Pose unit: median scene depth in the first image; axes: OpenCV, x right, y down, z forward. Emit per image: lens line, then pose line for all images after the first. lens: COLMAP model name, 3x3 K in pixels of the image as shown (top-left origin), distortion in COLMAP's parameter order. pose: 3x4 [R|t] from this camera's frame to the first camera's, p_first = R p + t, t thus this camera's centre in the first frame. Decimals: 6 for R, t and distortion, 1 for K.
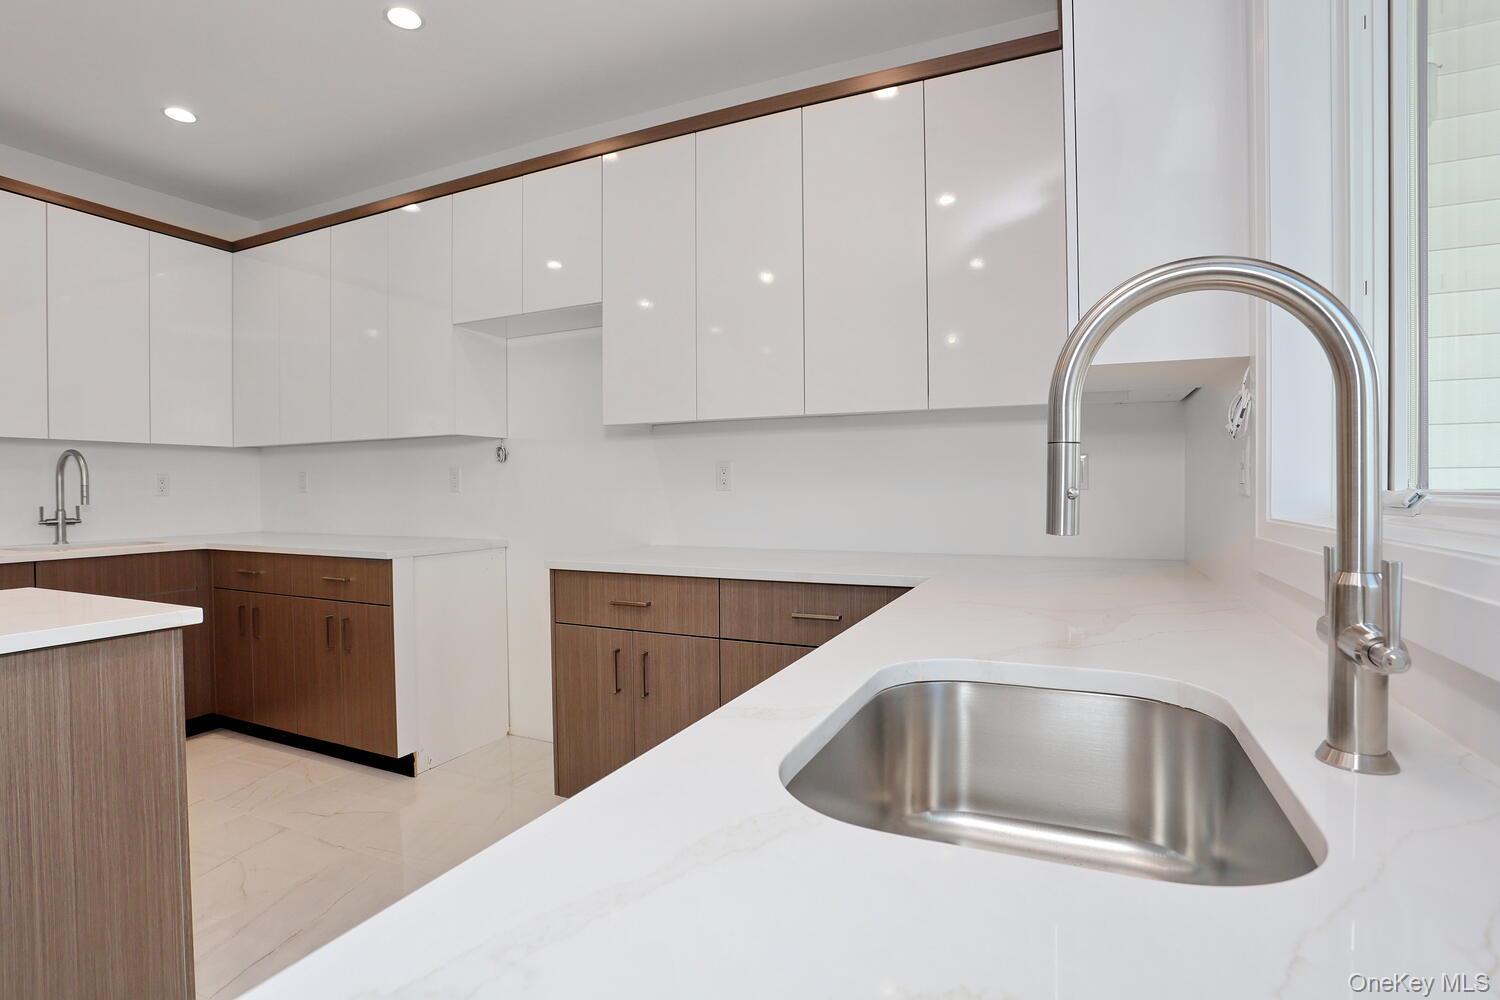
lens RADIAL K [[727.6, 0, 747.0], [0, 727.6, 502.5], [0, 0, 1]] dist [-0.064101, 0.019654]
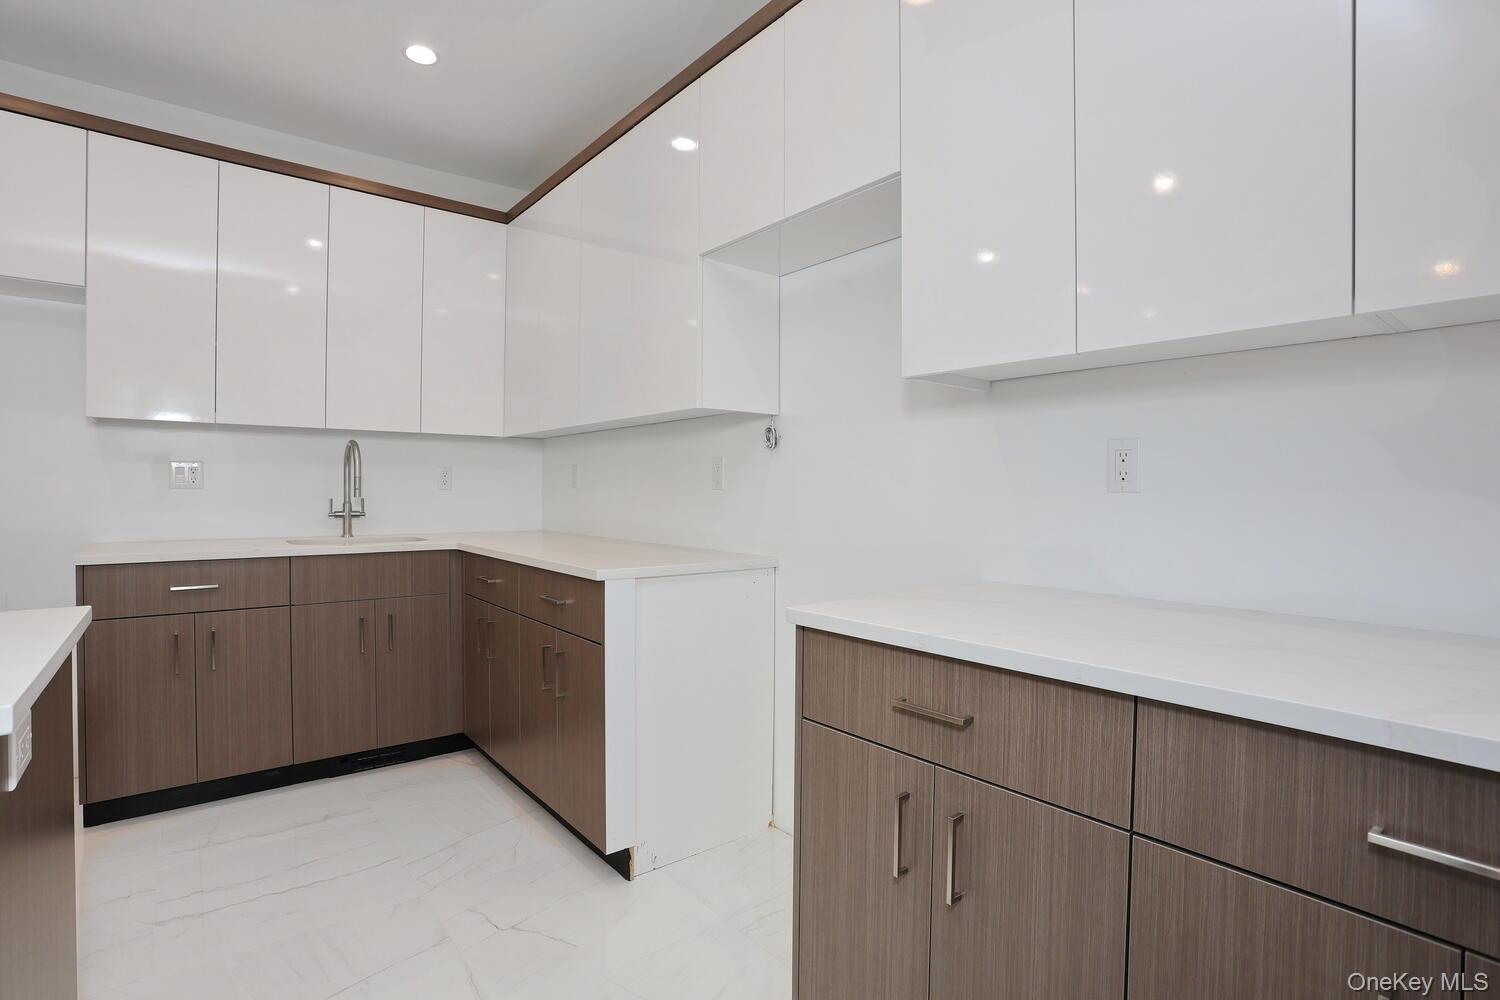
lens RADIAL K [[727.6, 0, 734.1], [0, 727.6, 495.8], [0, 0, 1]] dist [-0.064101, 0.019654]
pose [[0.887914, 0.016488, -0.459714, -0.041630], [-0.021518, 0.999752, -0.005705, -0.004478], [0.459506, 0.014958, 0.888049, 0.371223]]
